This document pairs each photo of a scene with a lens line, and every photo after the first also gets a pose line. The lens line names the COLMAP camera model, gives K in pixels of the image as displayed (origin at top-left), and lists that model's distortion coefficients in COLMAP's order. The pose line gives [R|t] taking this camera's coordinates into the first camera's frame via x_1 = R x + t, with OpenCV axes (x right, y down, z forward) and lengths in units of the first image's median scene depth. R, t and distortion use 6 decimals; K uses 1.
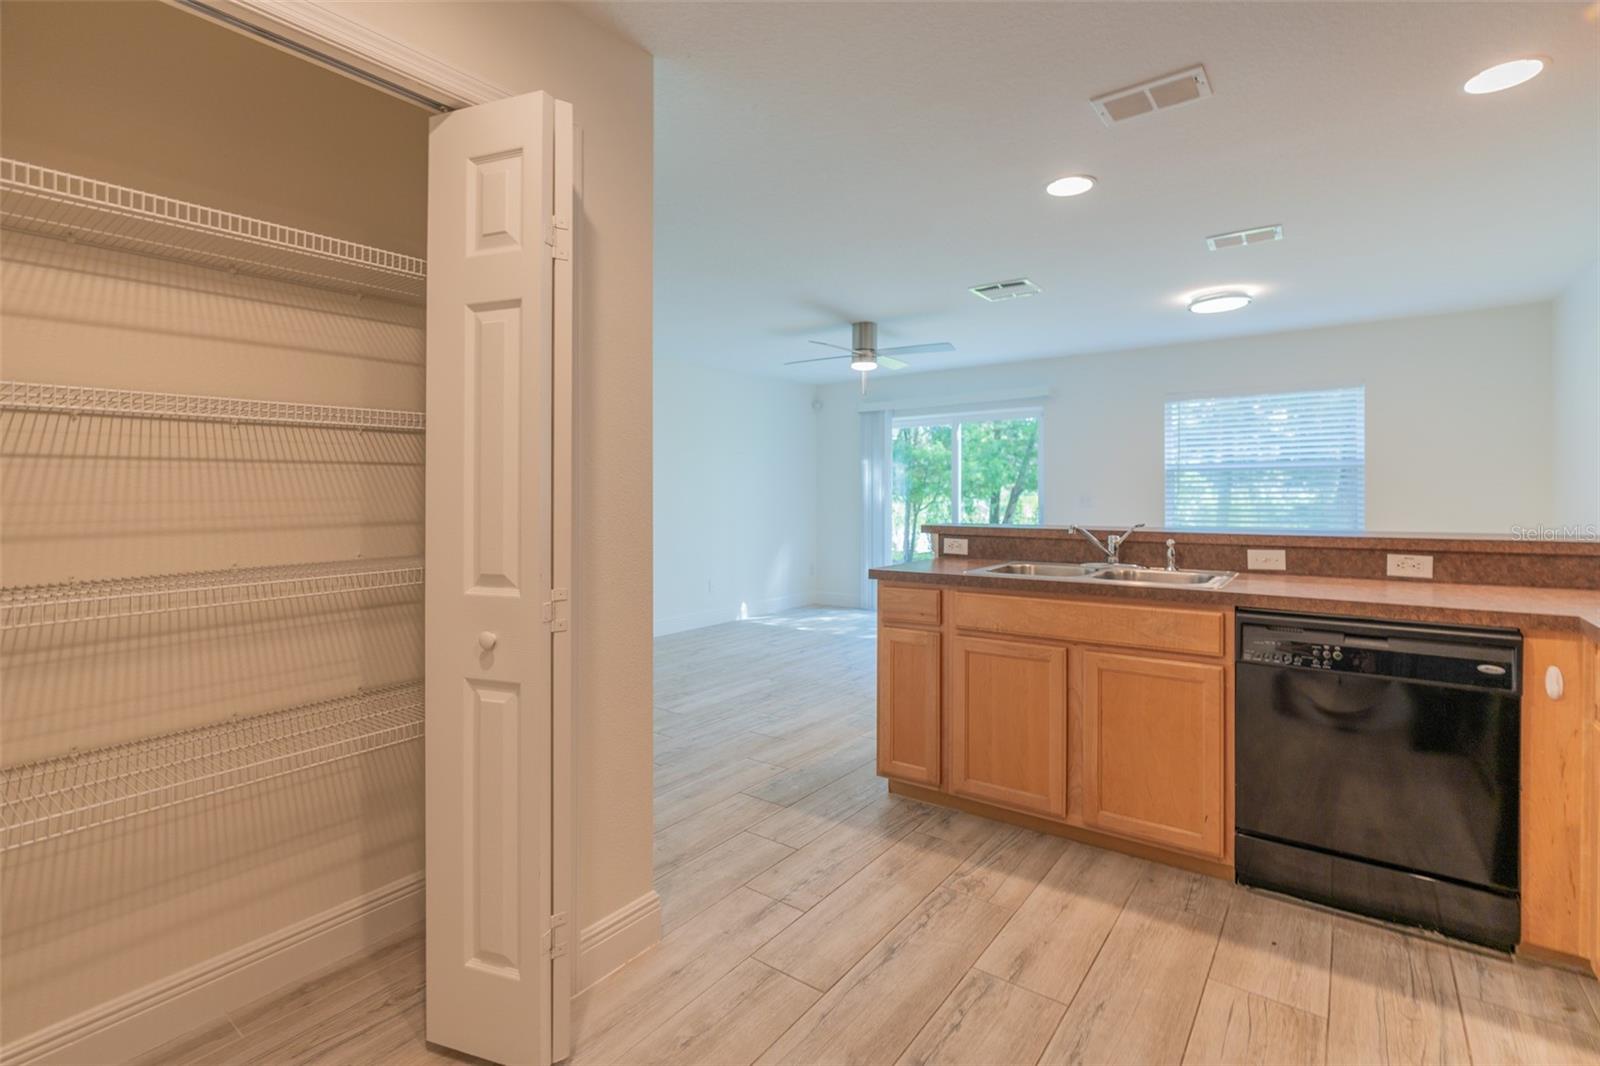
lens RADIAL K [[735.7, 0, 800.0], [0, 735.7, 489.7], [0, 0, 1]] dist [-0.000533, 0.000212]
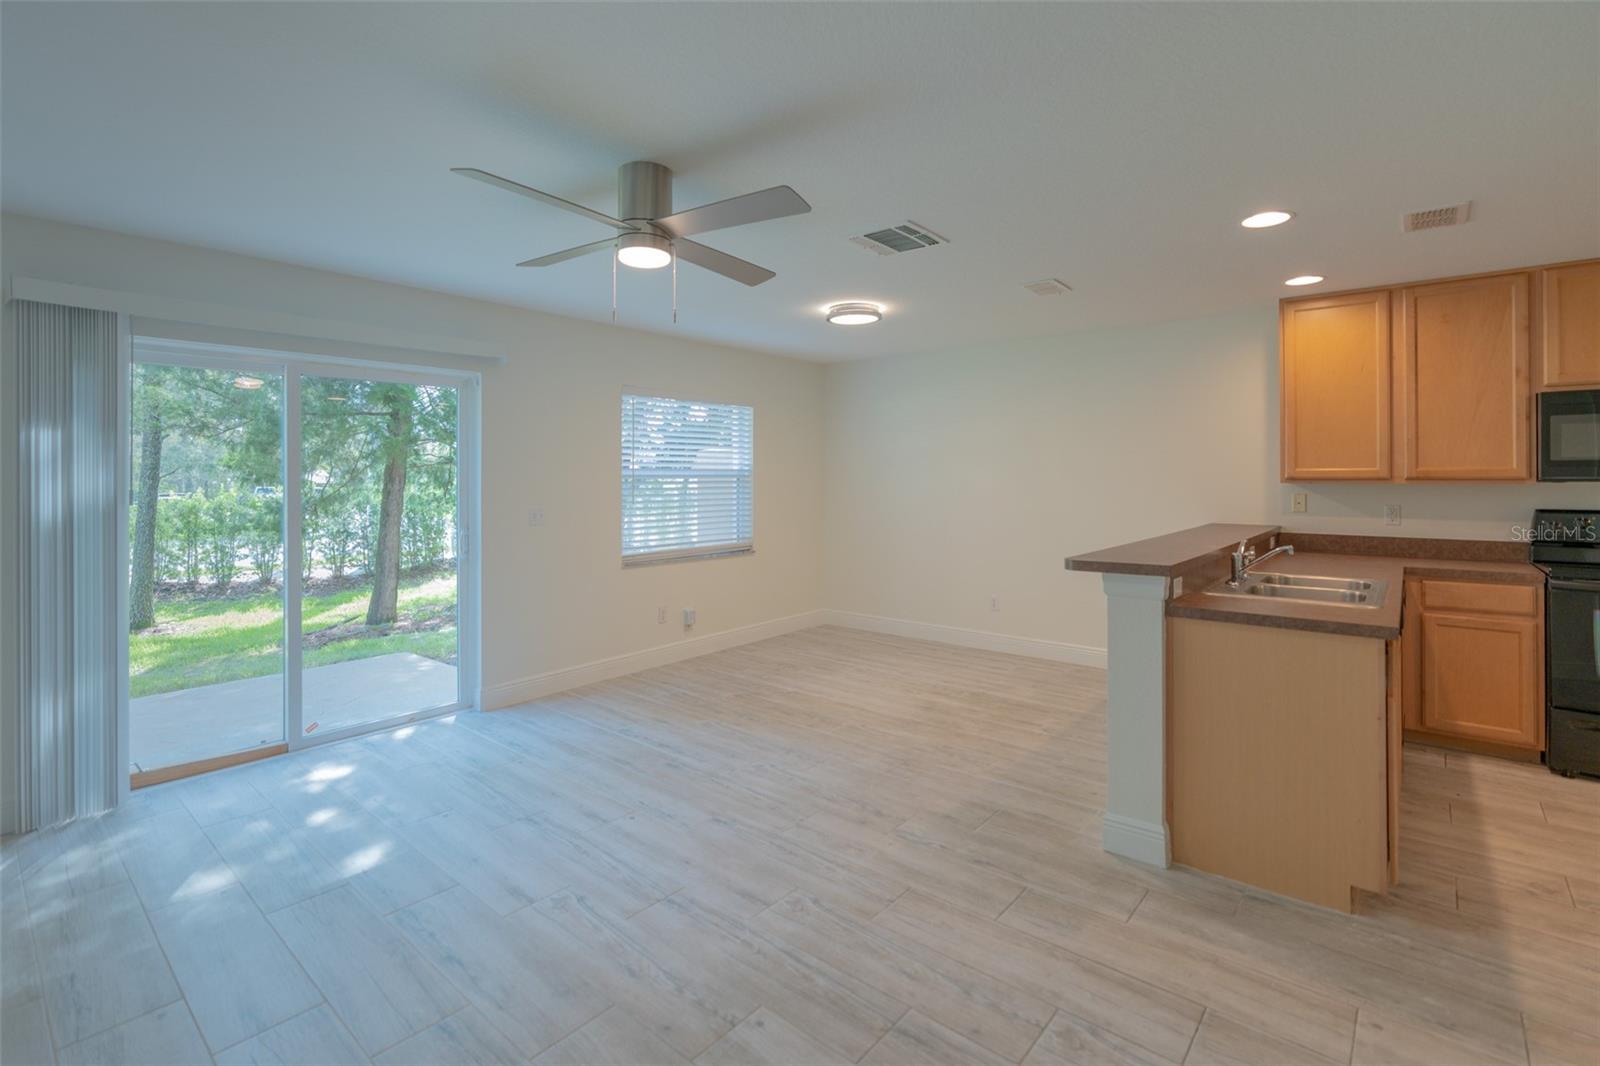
lens RADIAL K [[737.0, 0, 802.0], [0, 737.0, 477.0], [0, 0, 1]] dist [-0.005209, 0.000651]
pose [[0.057605, 0.007748, 0.998309, -0.649970], [-0.003653, 0.999965, -0.007550, -0.036513], [-0.998333, -0.003212, 0.057631, 1.463031]]
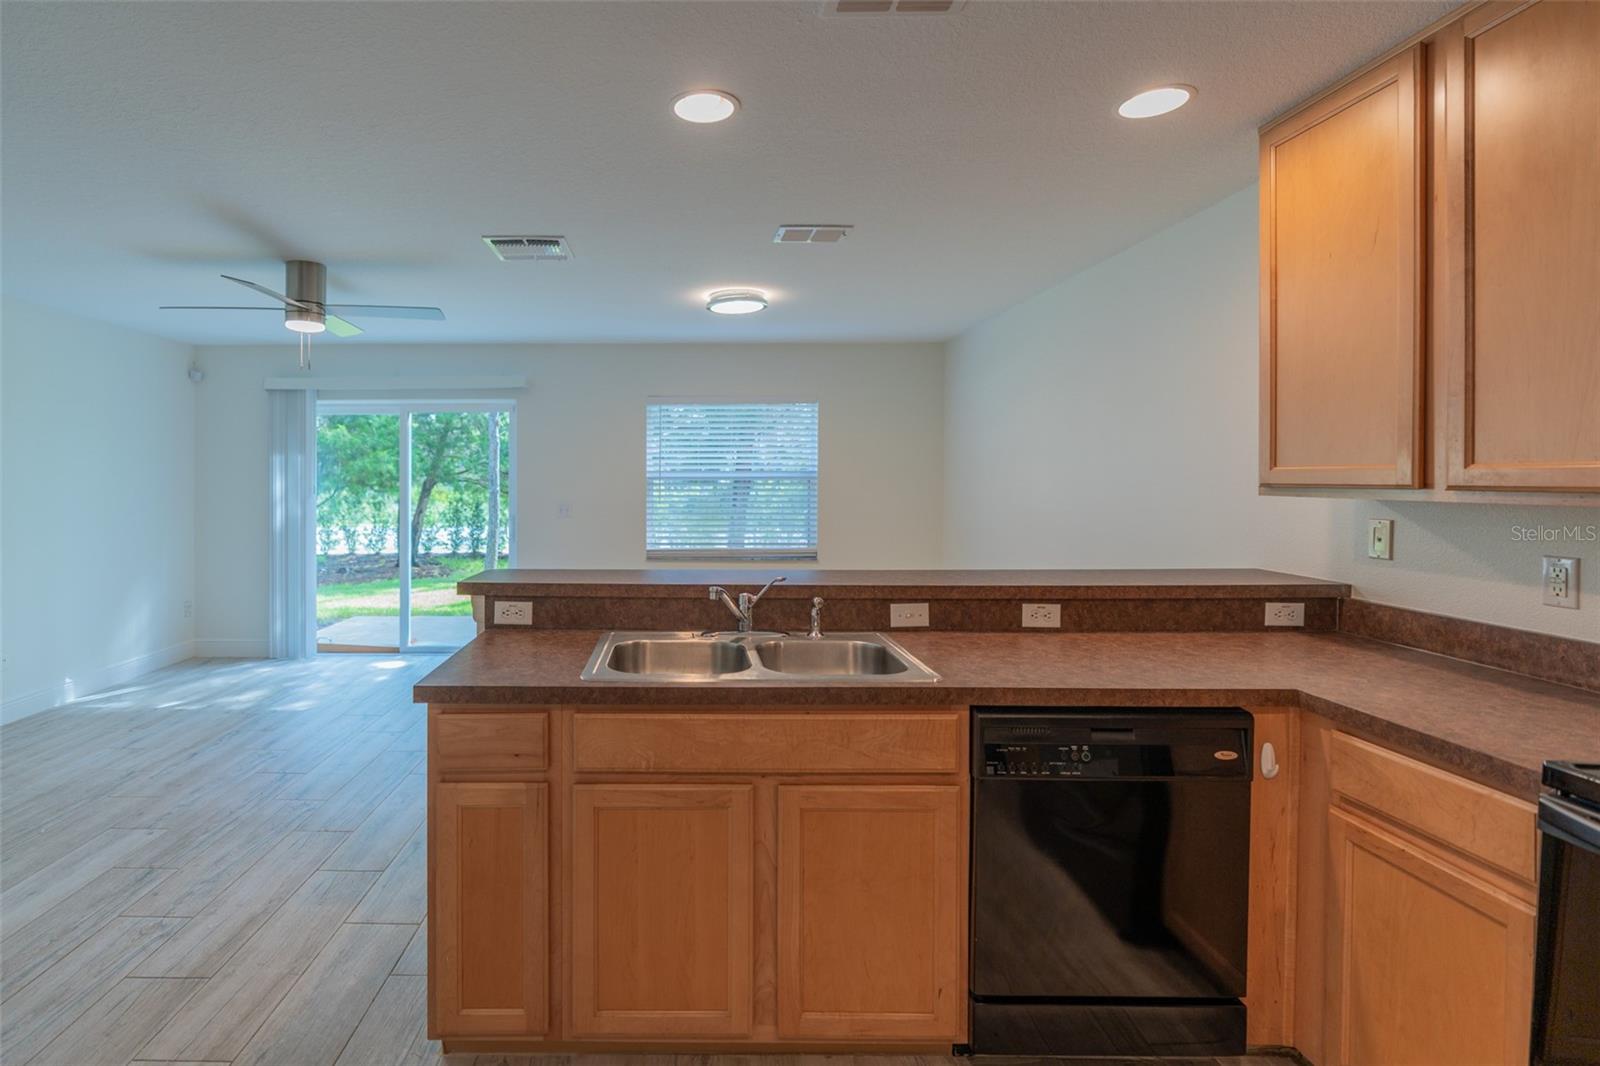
lens RADIAL K [[758.9, 0, 673.6], [0, 758.9, 488.8], [0, 0, 1]] dist [-0.007505, 0.000668]
pose [[0.810620, -0.001133, 0.585572, -0.080053], [-0.008053, 0.999882, 0.013082, -0.049715], [-0.585517, -0.015321, 0.810515, 0.387018]]
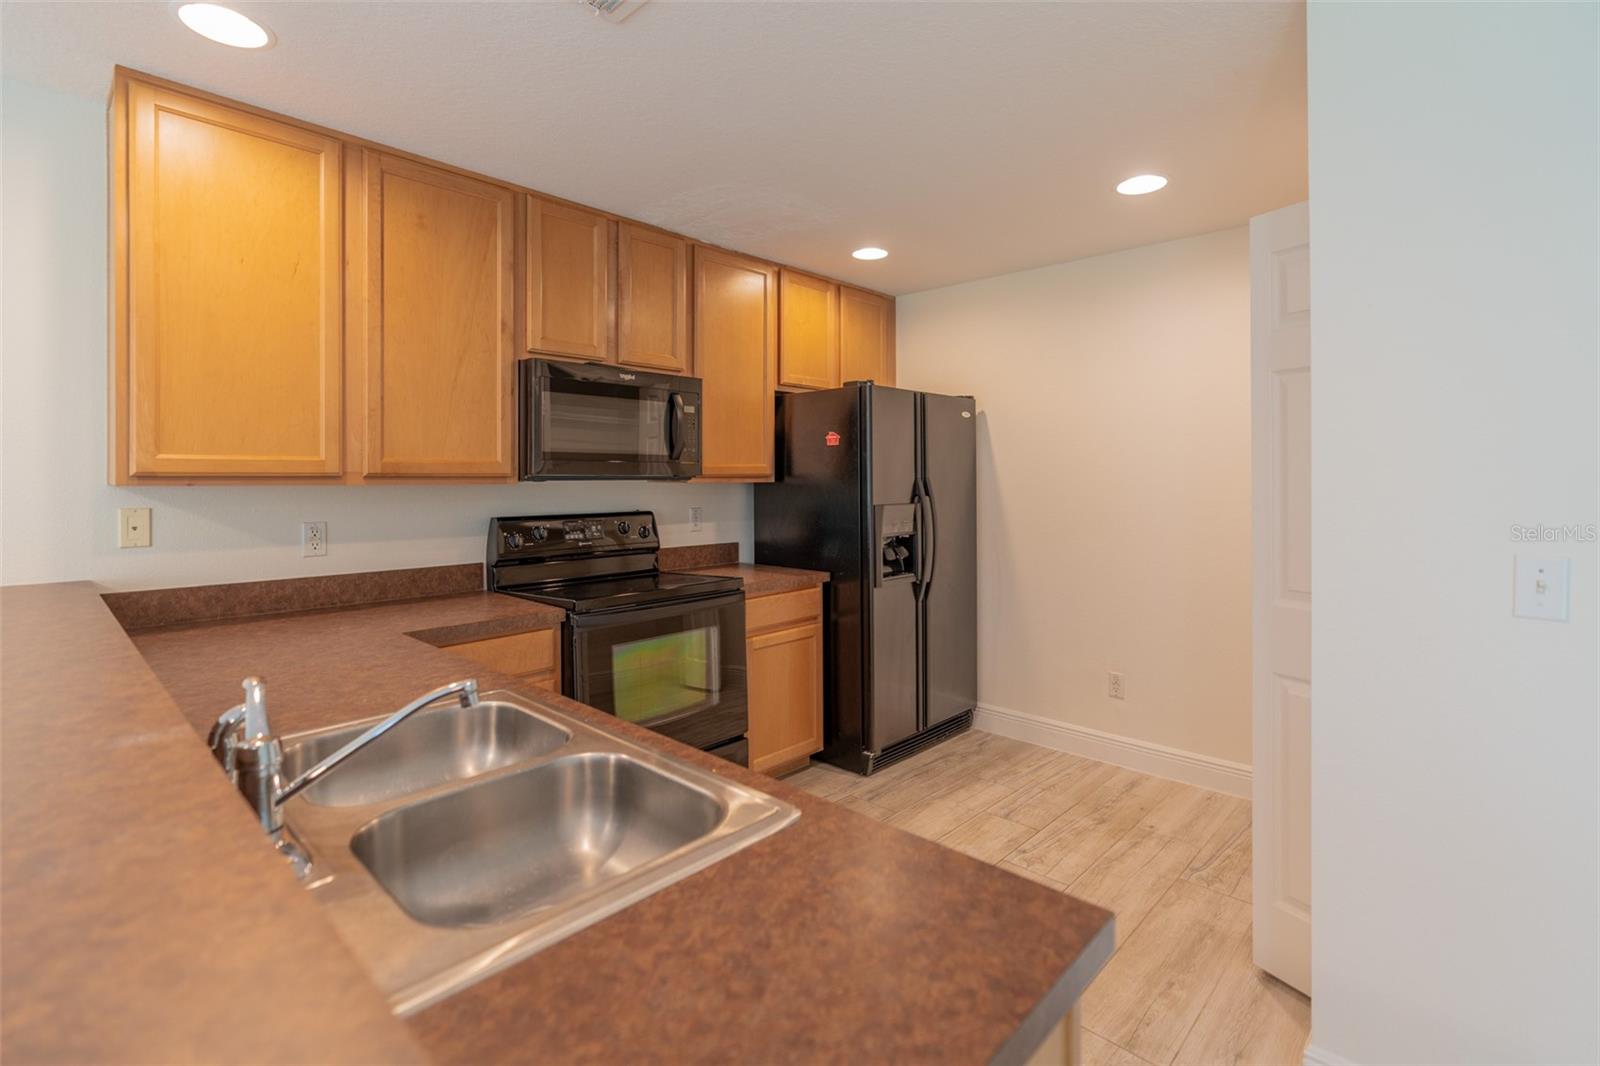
lens RADIAL K [[746.6, 0, 807.0], [0, 746.6, 478.1], [0, 0, 1]] dist [-0.002038, 0.000330]
pose [[-0.993829, 0.007078, 0.110695, 0.152529], [0.006361, 0.999956, -0.006831, -0.036999], [-0.110739, -0.006085, -0.993831, 1.191062]]
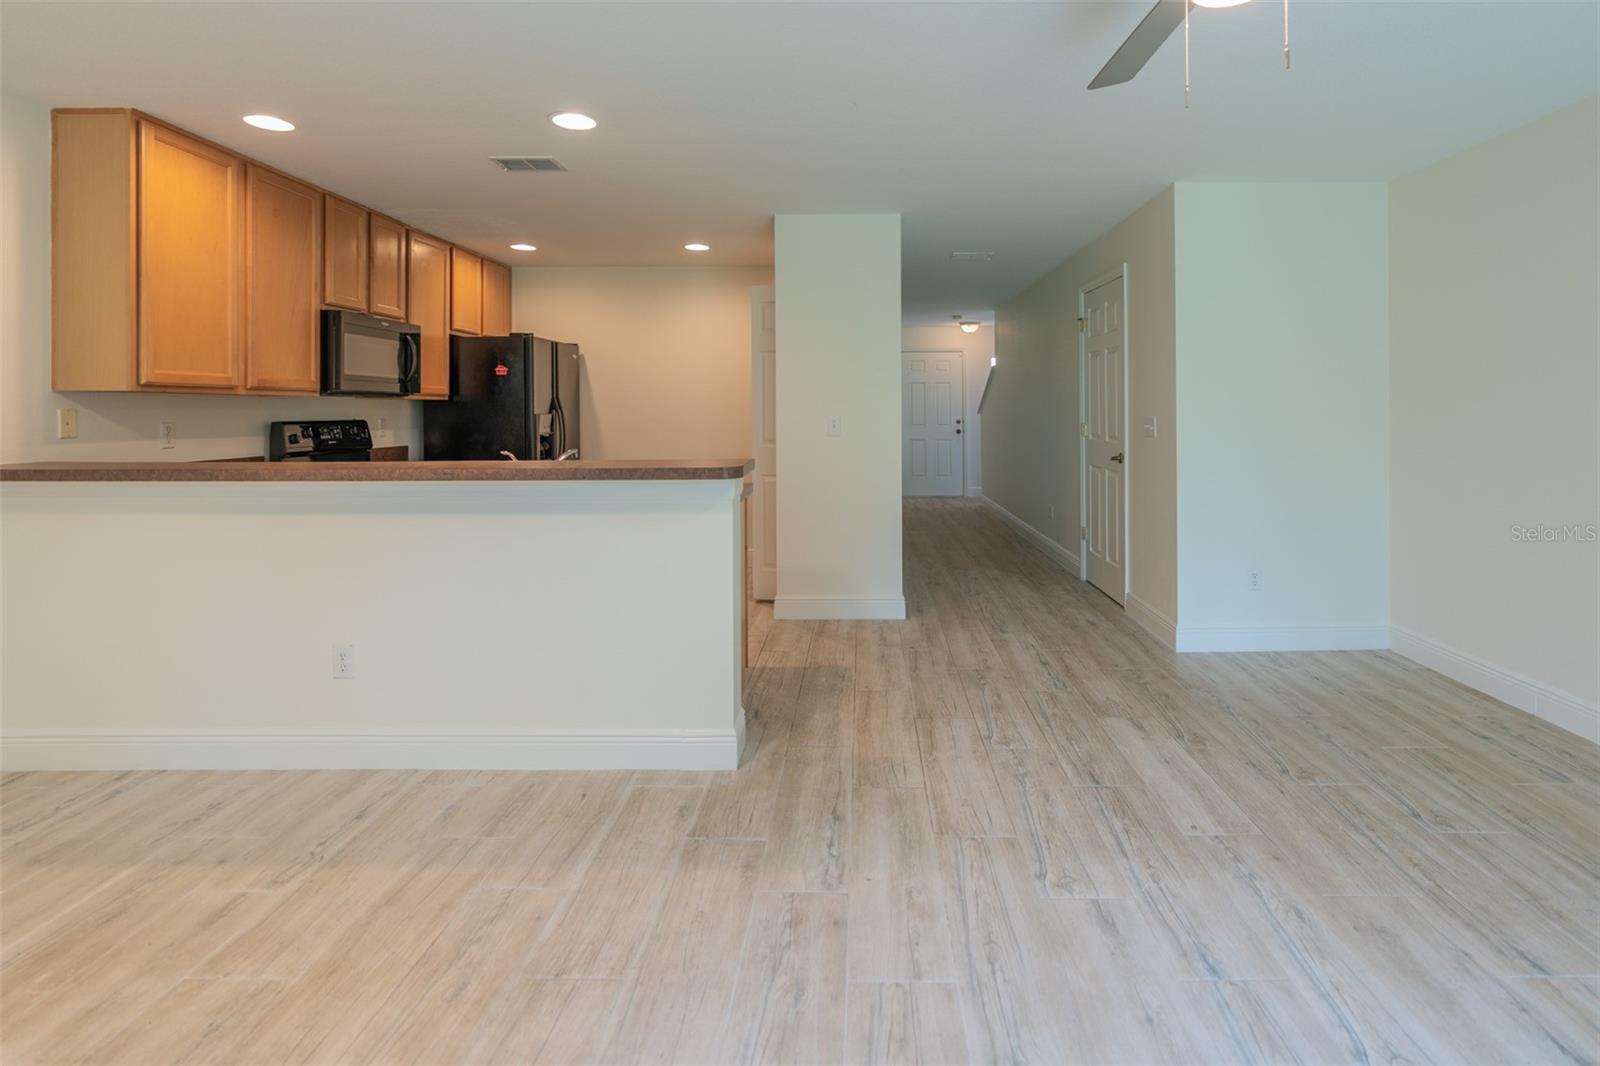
lens RADIAL K [[791.0, 0, 855.1], [0, 791.0, 408.0], [0, 0, 1]] dist [-0.006328, 0.001406]
pose [[-0.802250, 0.006763, -0.596950, 0.652899], [0.011161, 0.999931, -0.003672, -0.004418], [0.596884, -0.009609, -0.802270, 1.946984]]
